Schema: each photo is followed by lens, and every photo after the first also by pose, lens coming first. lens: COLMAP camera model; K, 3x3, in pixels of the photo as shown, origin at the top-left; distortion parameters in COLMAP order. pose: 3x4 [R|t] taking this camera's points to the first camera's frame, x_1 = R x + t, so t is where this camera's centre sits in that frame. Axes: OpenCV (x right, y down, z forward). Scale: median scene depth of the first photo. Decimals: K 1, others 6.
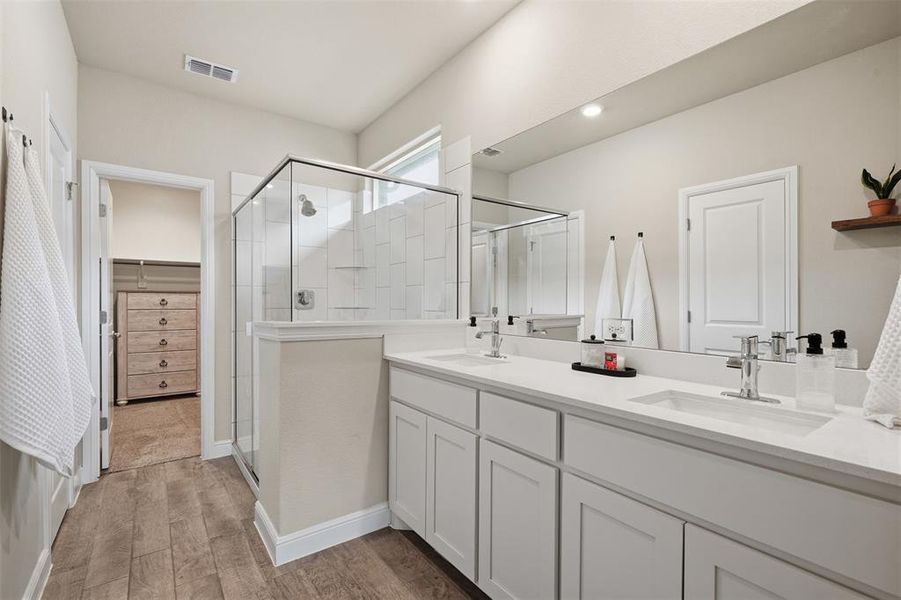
lens RADIAL K [[411.4, 0, 445.6], [0, 411.4, 306.0], [0, 0, 1]] dist [0.002149, -0.001034]
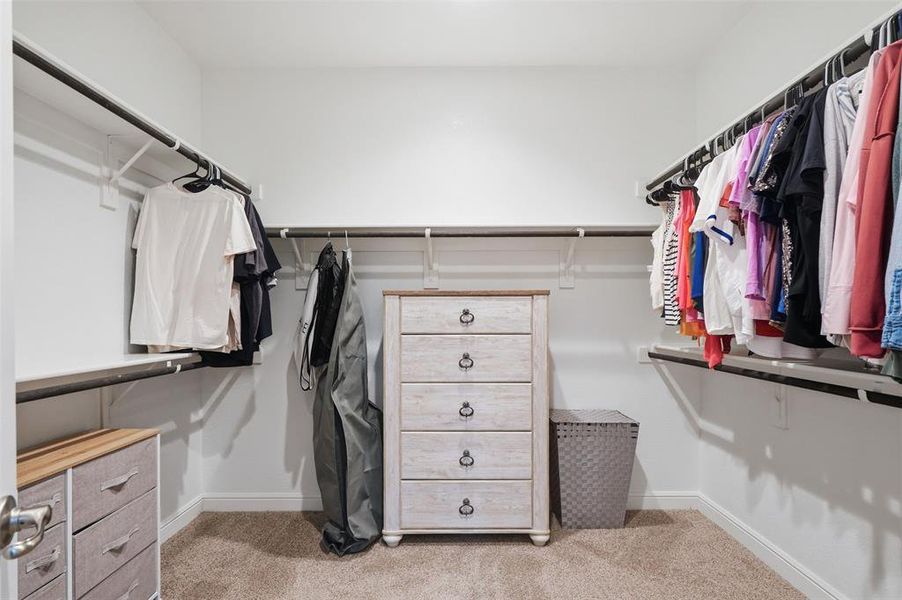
lens RADIAL K [[411.8, 0, 446.1], [0, 411.8, 306.1], [0, 0, 1]] dist [0.002149, -0.001034]
pose [[0.797709, -0.012280, -0.602917, -0.440825], [-0.000225, 0.999787, -0.020660, -0.012281], [0.603042, 0.016616, 0.797536, 0.640894]]
